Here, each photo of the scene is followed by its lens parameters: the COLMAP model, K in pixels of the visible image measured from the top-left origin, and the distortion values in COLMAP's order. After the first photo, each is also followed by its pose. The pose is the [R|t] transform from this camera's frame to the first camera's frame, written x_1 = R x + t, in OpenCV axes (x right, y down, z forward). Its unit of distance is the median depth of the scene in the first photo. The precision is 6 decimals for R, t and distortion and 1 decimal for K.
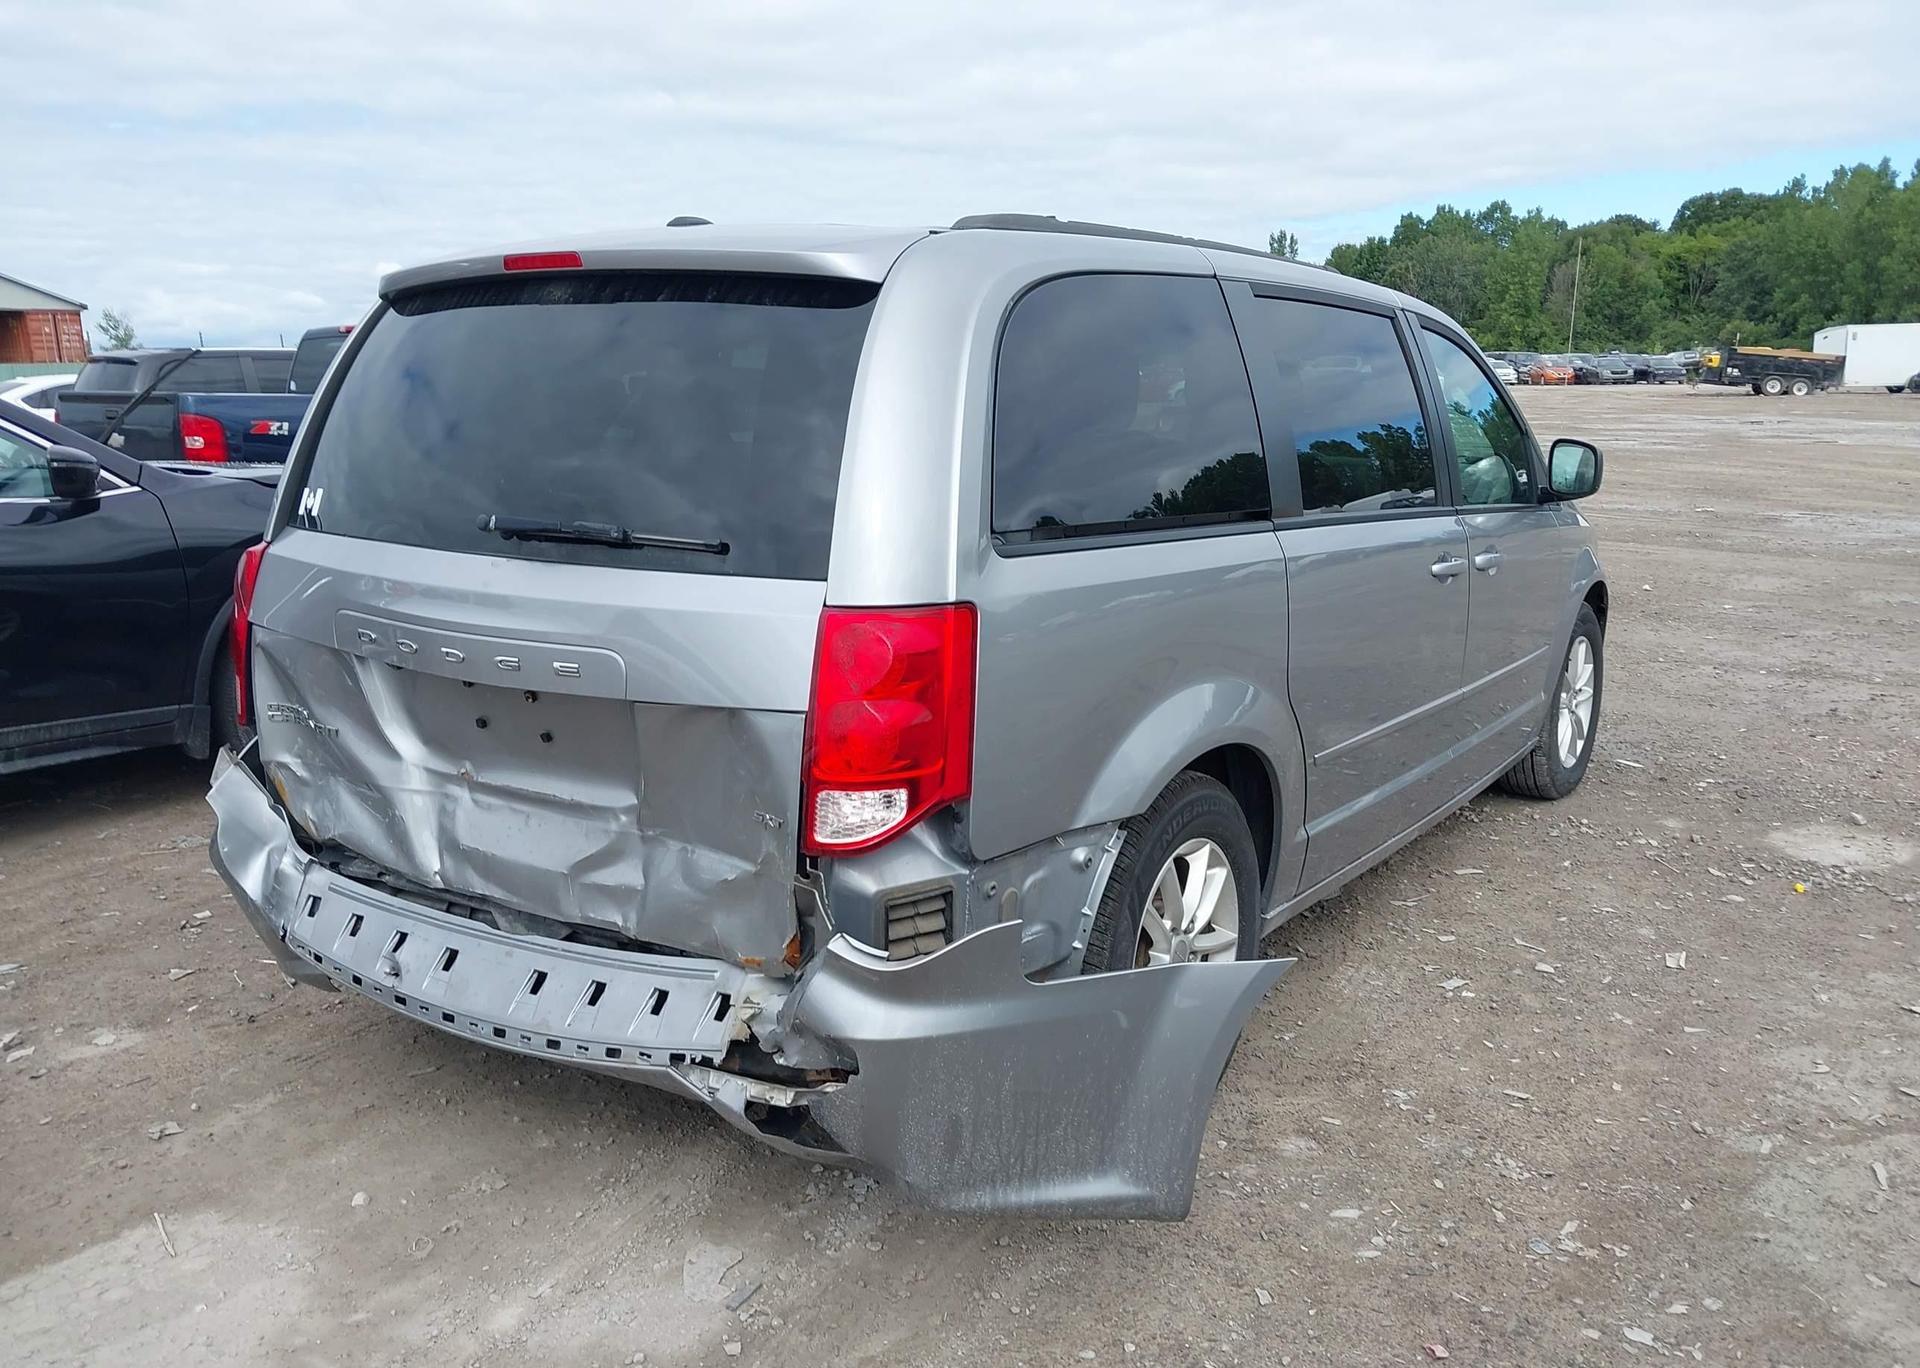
lens RADIAL K [[1544.4, 0, 989.2], [0, 1544.4, 618.0], [0, 0, 1]] dist [0.003328, -0.003627]
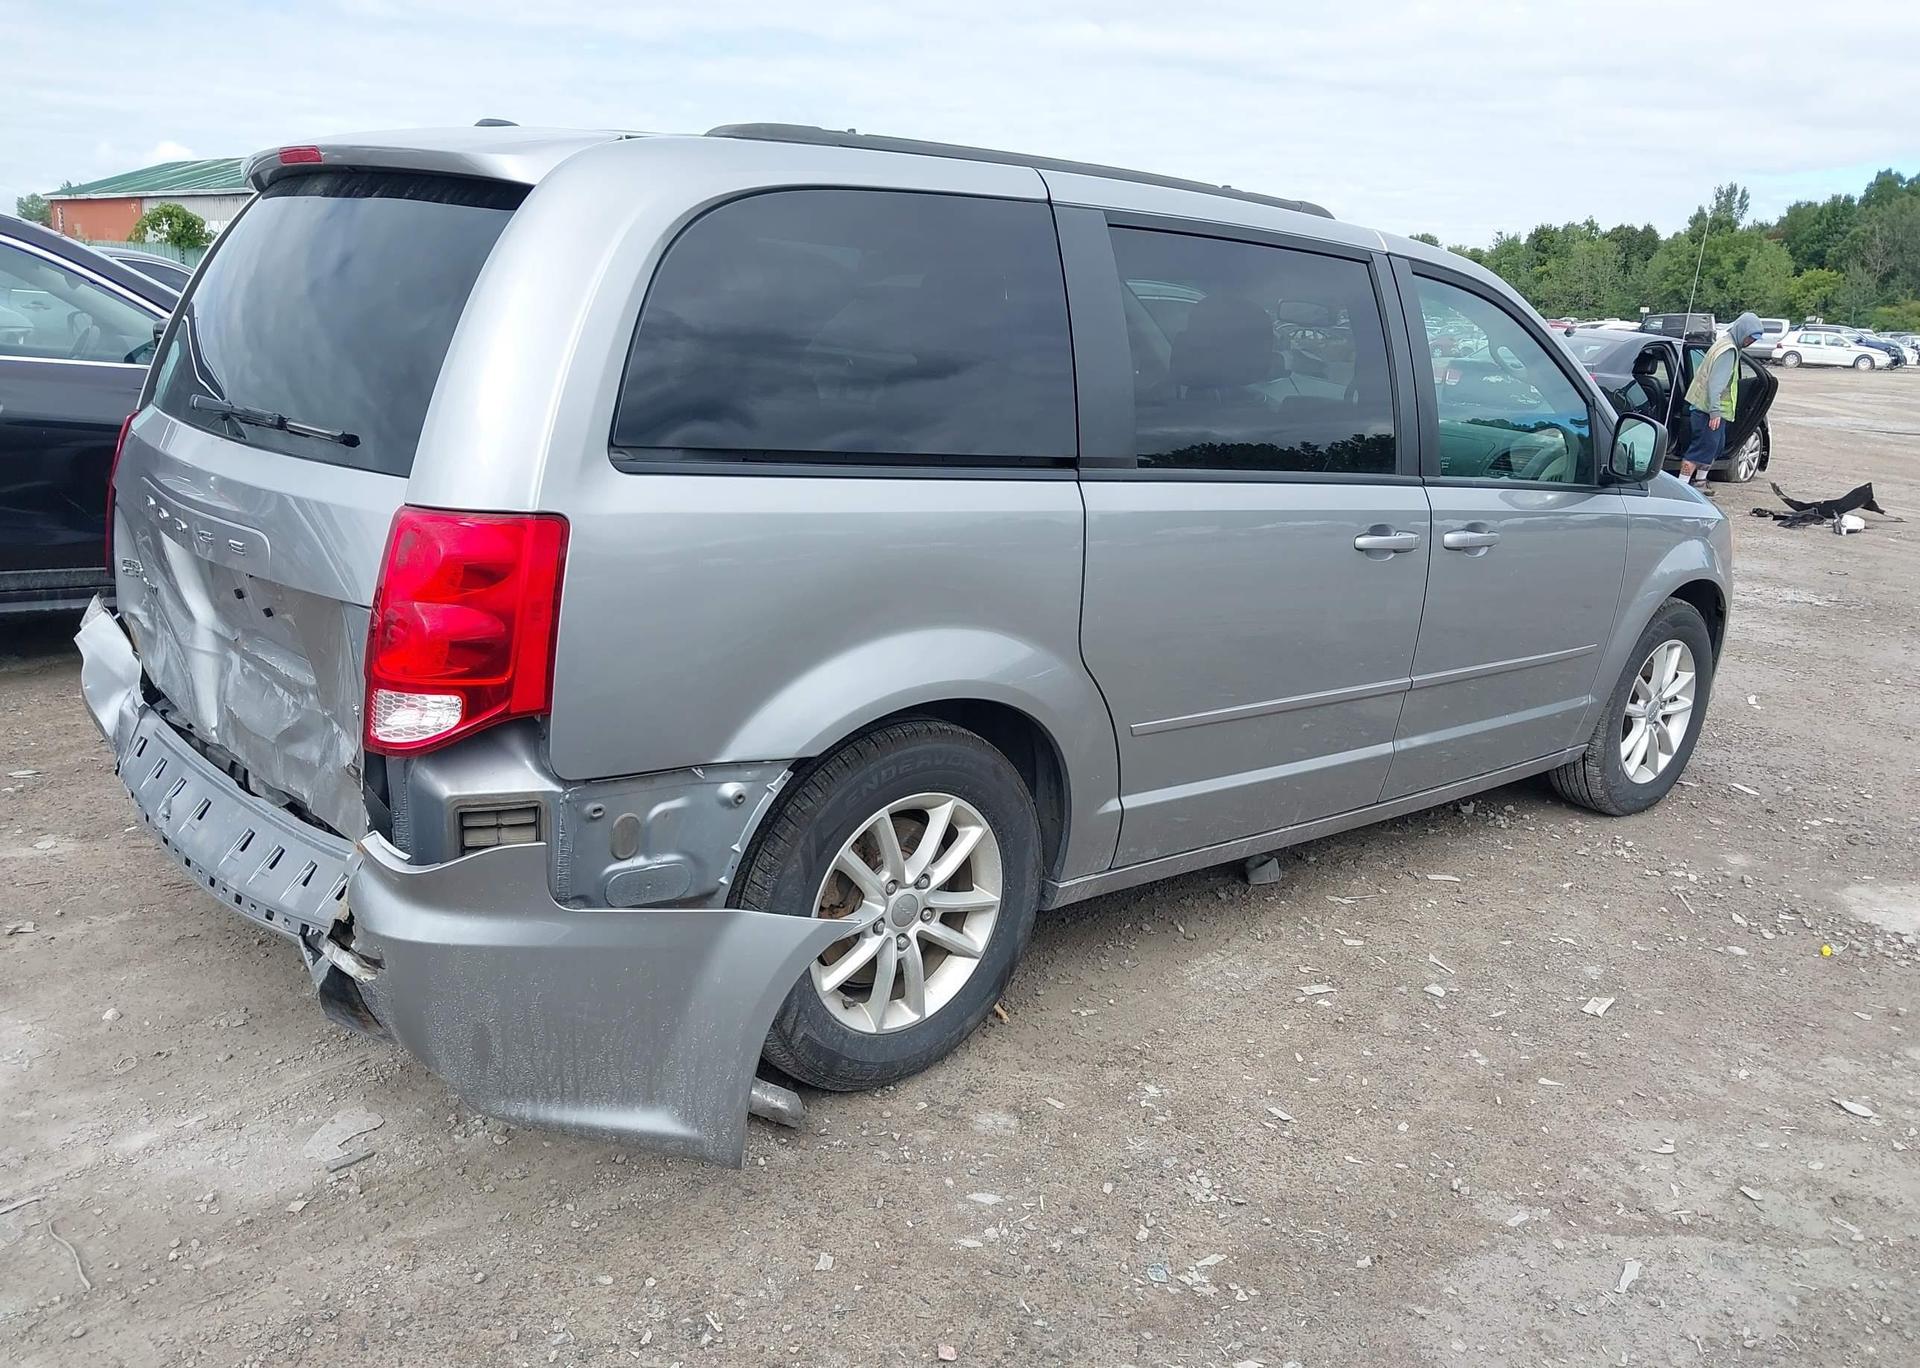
lens RADIAL K [[1544.4, 0, 973.6], [0, 1544.4, 632.2], [0, 0, 1]] dist [0.003328, -0.003627]
pose [[0.967882, 0.107566, -0.227233, 0.412988], [-0.095526, 0.993408, 0.063364, -0.021811], [0.232551, -0.039622, 0.971777, 0.088713]]
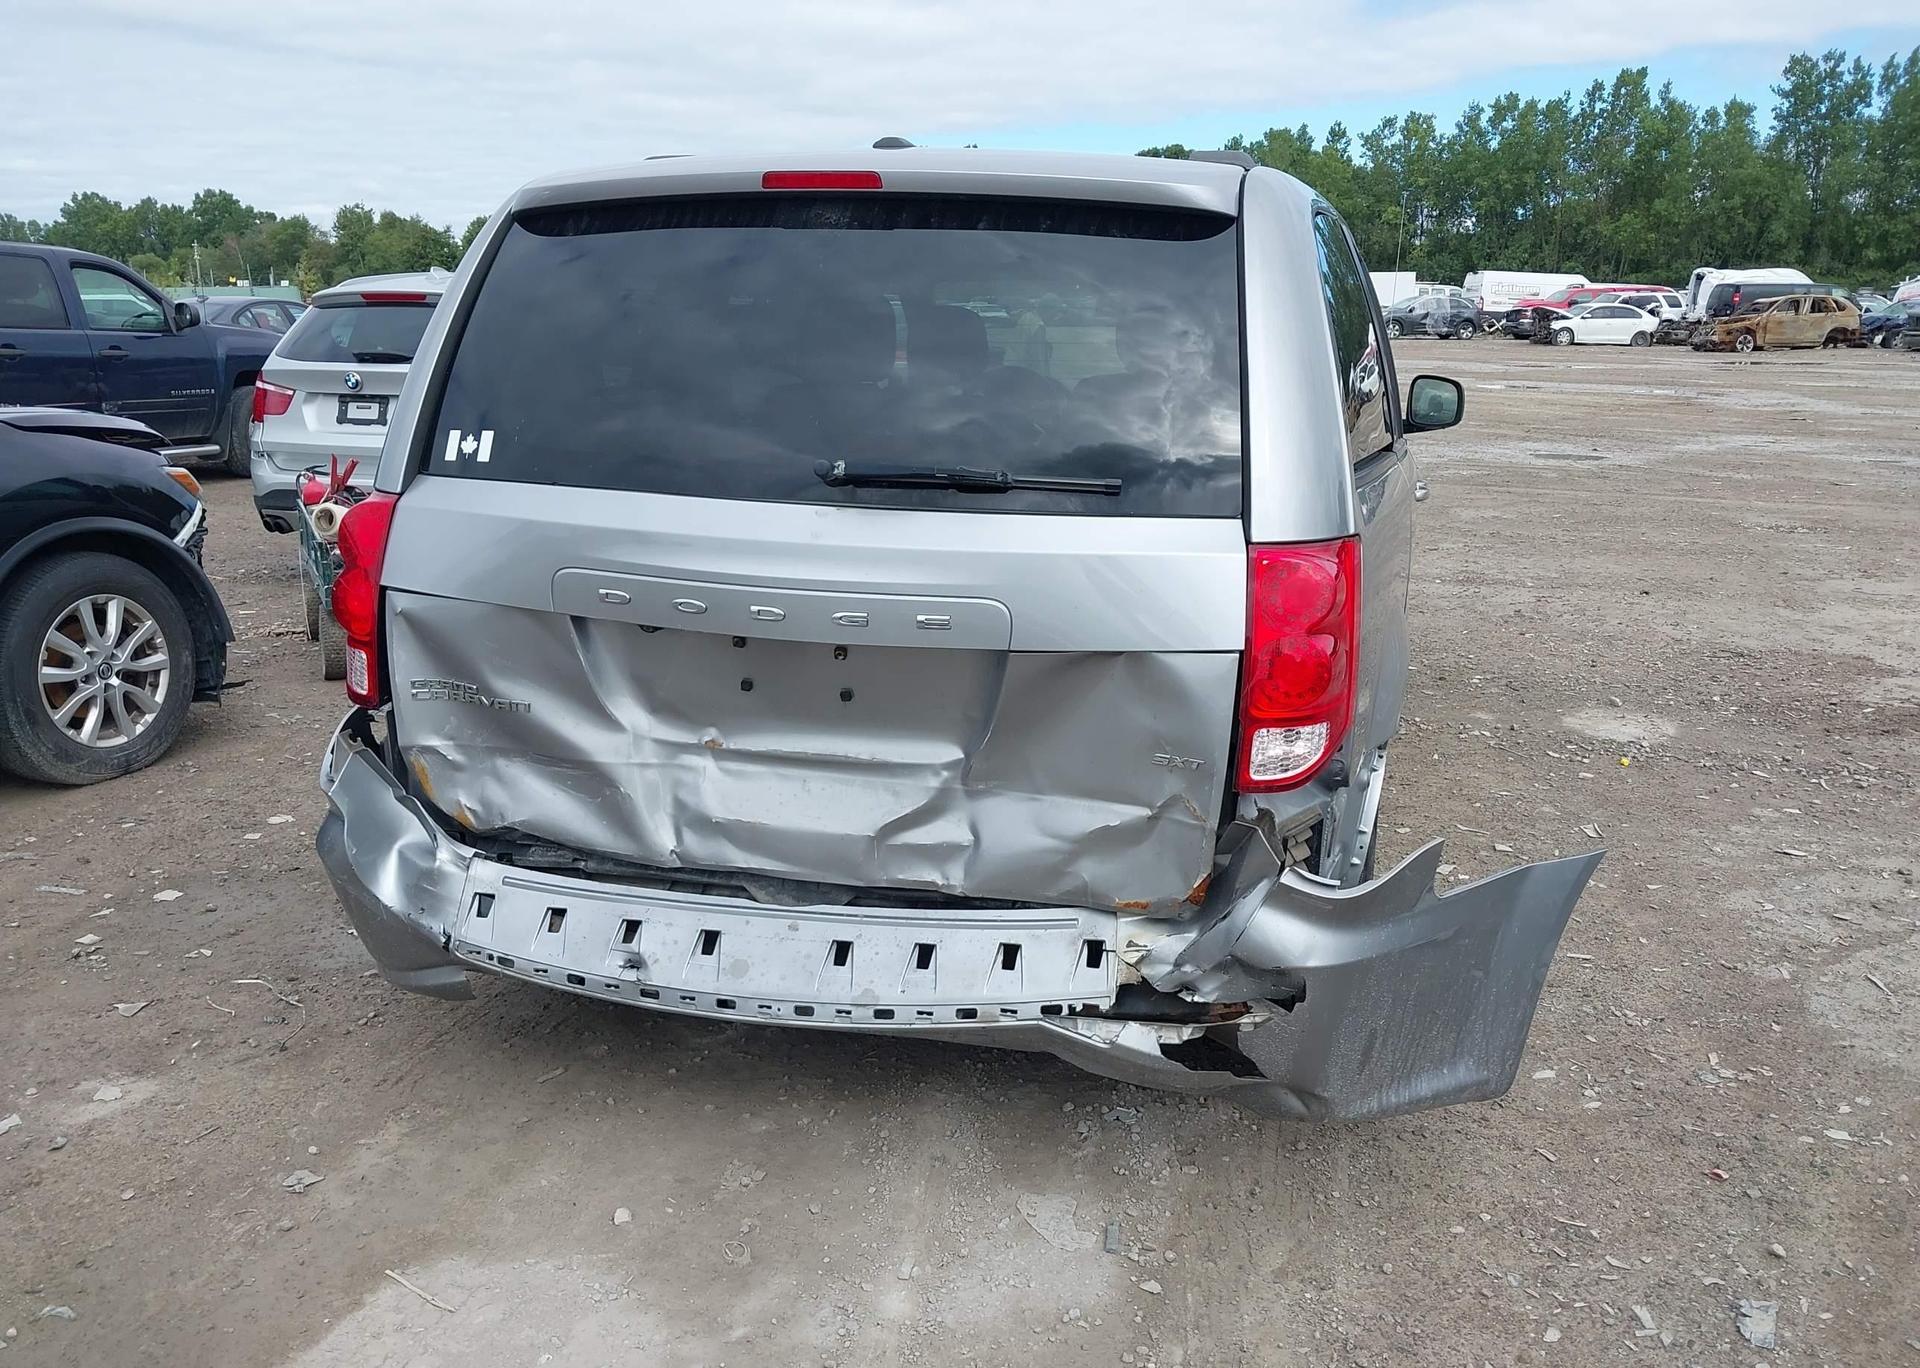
lens RADIAL K [[1544.4, 0, 981.9], [0, 1544.4, 616.2], [0, 0, 1]] dist [0.003328, -0.003627]
pose [[0.944481, -0.044535, 0.325533, -0.501617], [0.030898, 0.998420, 0.046944, -0.012043], [-0.327109, -0.034280, 0.944365, 0.086826]]
